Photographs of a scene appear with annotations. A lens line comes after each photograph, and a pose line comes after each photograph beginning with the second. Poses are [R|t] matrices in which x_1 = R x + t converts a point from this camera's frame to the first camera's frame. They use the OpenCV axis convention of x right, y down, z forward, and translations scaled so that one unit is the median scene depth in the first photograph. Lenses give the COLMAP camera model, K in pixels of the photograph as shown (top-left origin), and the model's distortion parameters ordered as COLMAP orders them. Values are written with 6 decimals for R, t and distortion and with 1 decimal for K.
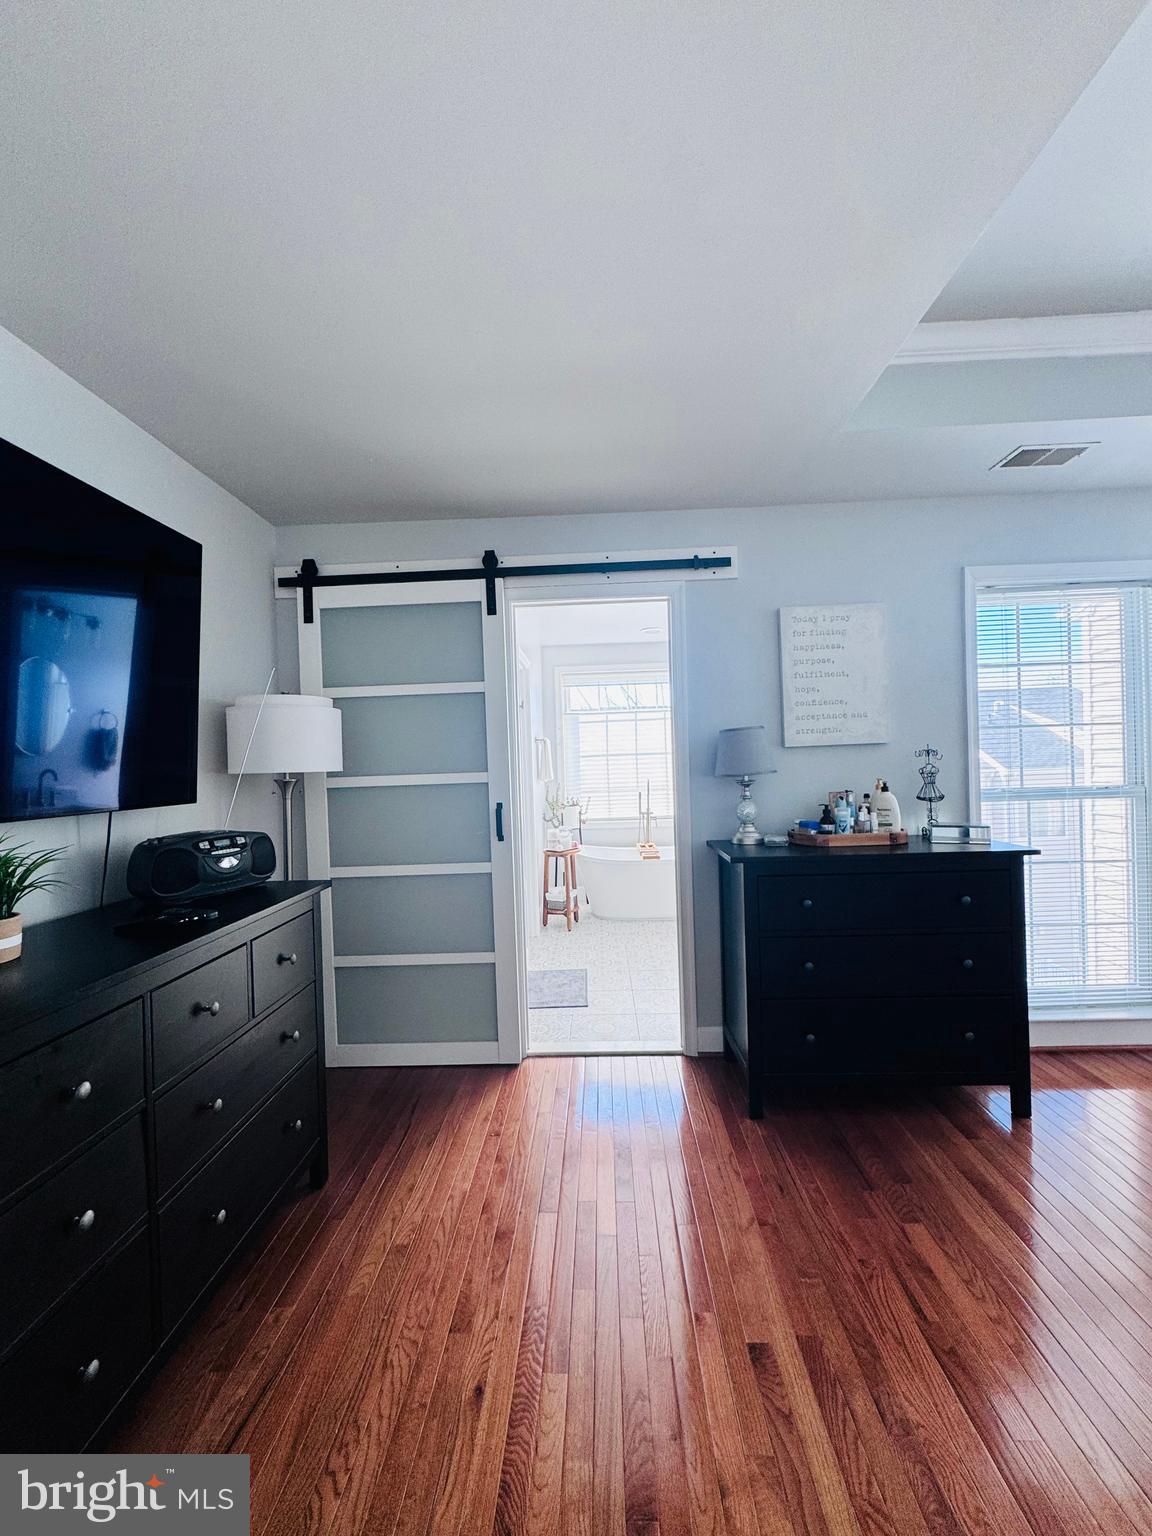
lens RADIAL K [[614.9, 0, 577.1], [0, 614.9, 768.4], [0, 0, 1]] dist [-0.002674, 0.000032]
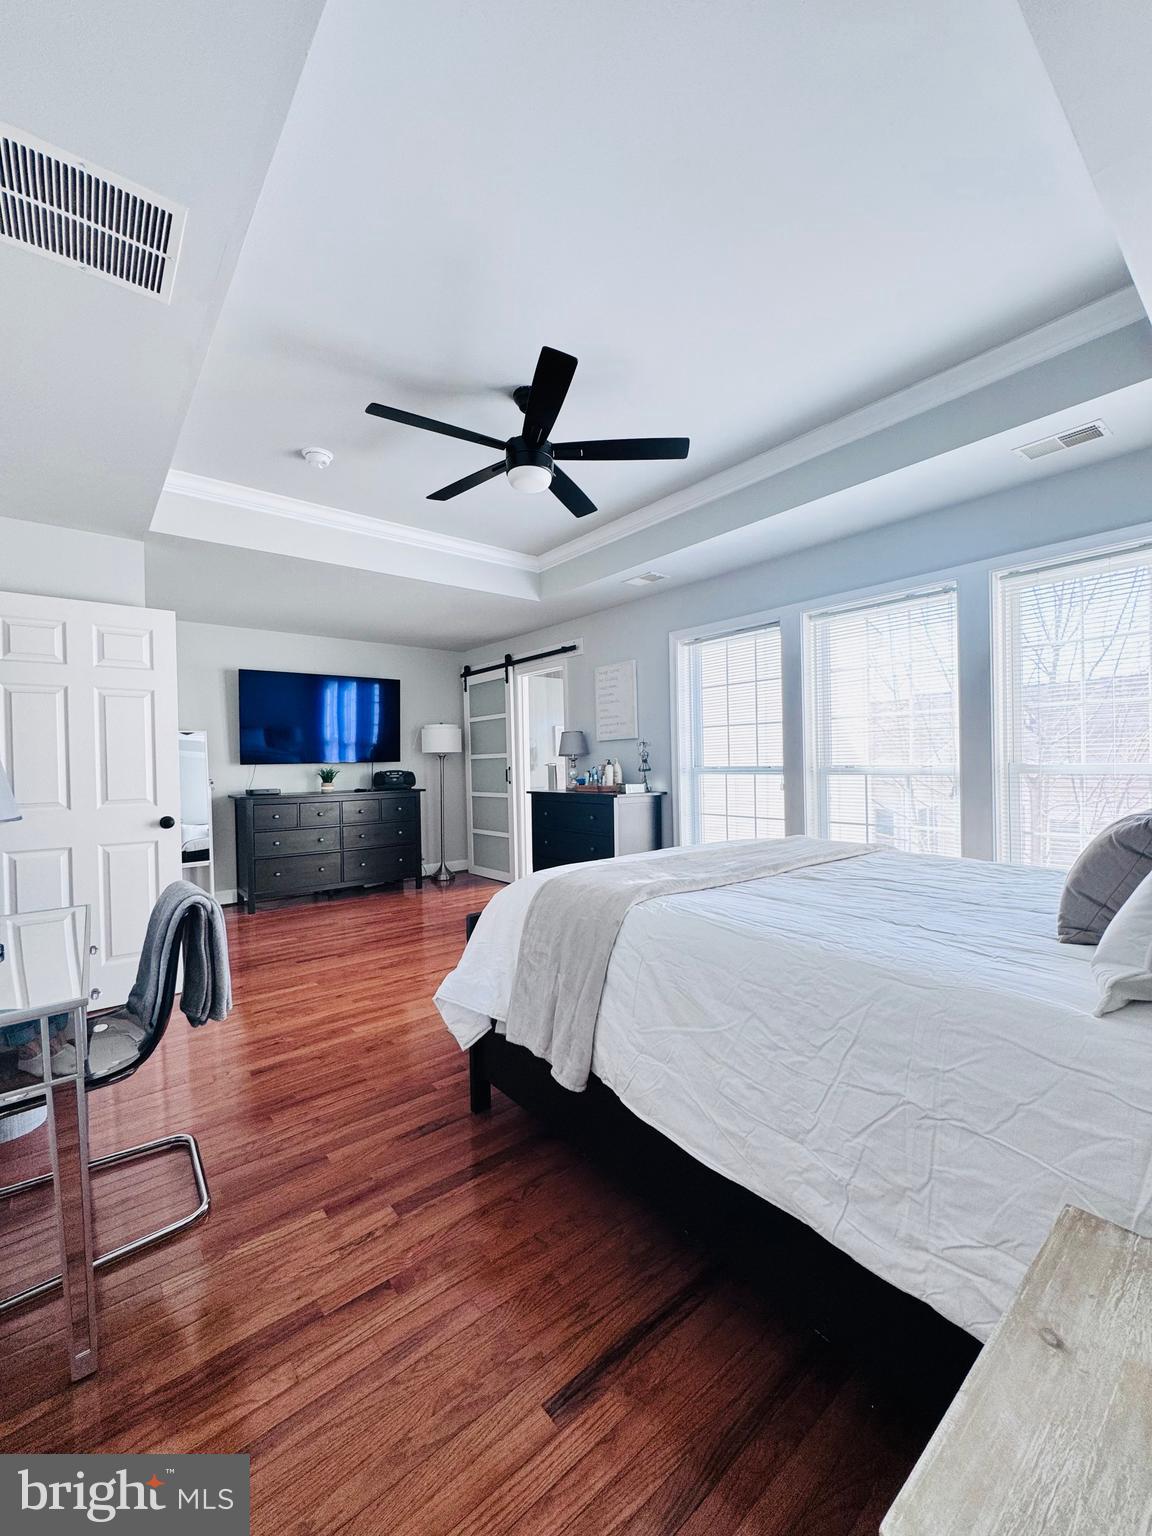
lens RADIAL K [[614.9, 0, 574.8], [0, 614.9, 771.4], [0, 0, 1]] dist [-0.002674, 0.000032]
pose [[0.659278, 0.031514, -0.751239, 1.737354], [-0.005905, 0.999307, 0.036738, -0.010719], [0.751876, -0.019784, 0.659007, -0.307764]]
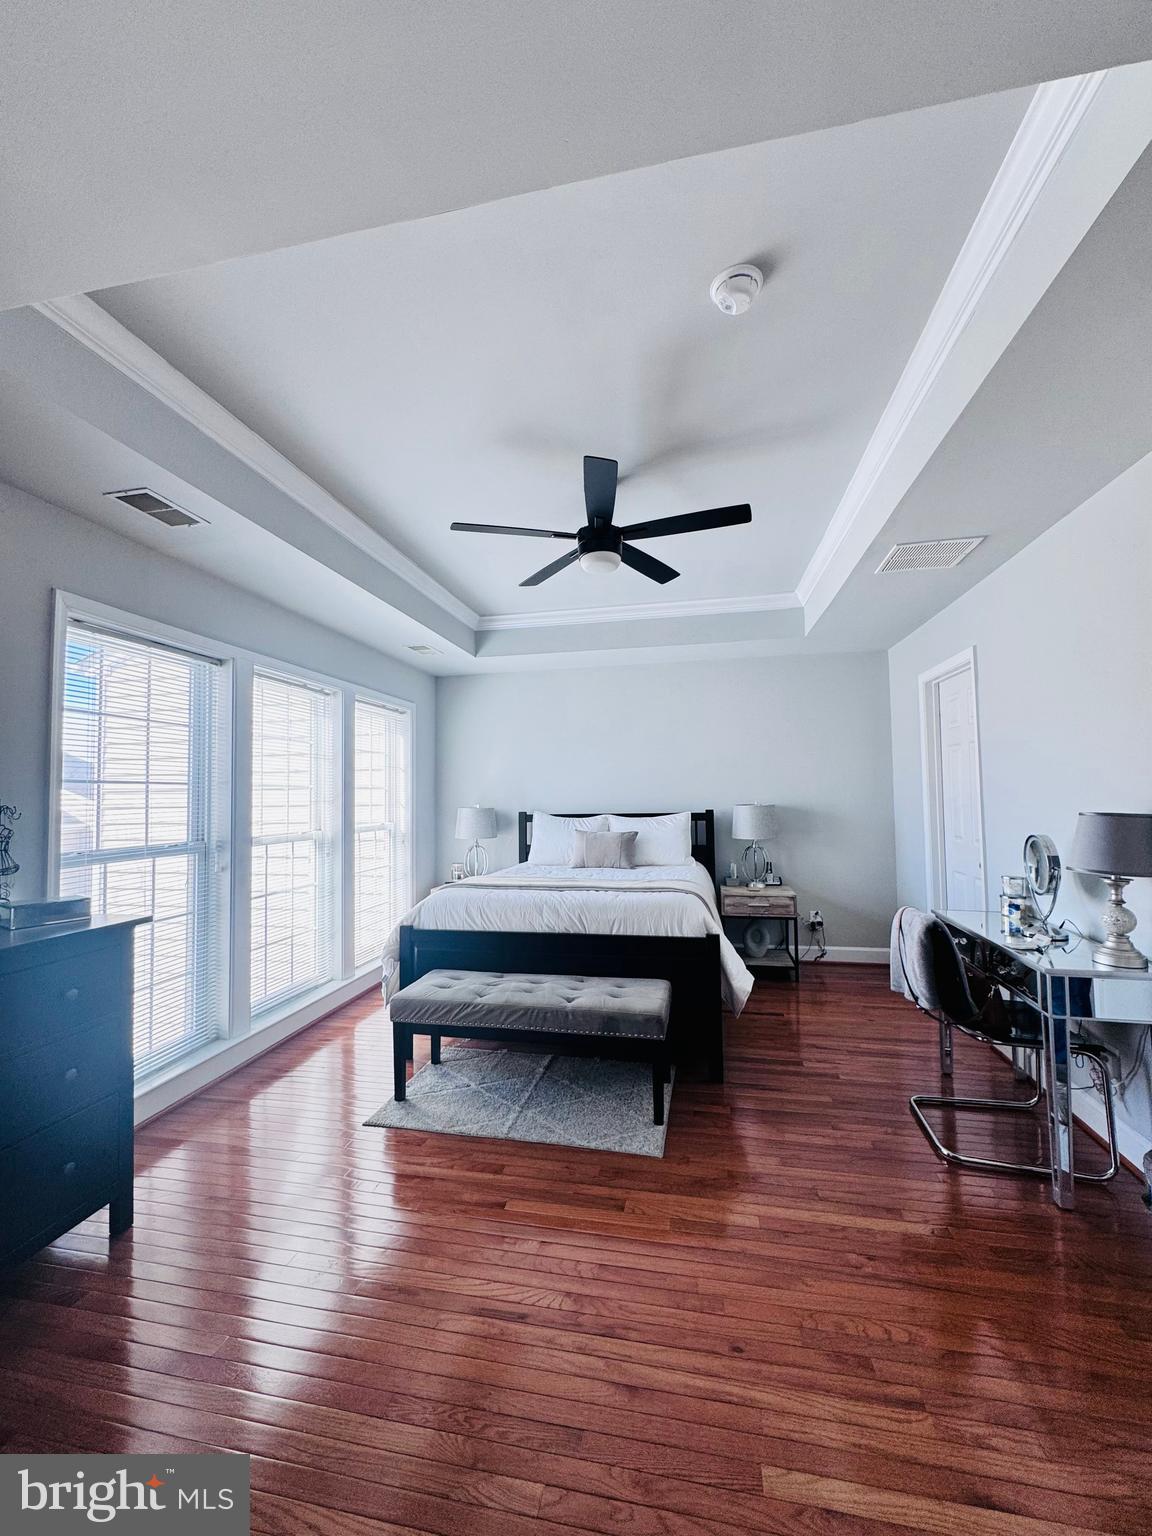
lens RADIAL K [[614.9, 0, 576.6], [0, 614.9, 770.9], [0, 0, 1]] dist [-0.002674, 0.000032]
pose [[0.162148, 0.070657, 0.984234, -0.061119], [0.016695, 0.997094, -0.074331, -0.005717], [-0.986625, 0.028484, 0.160497, 0.169448]]
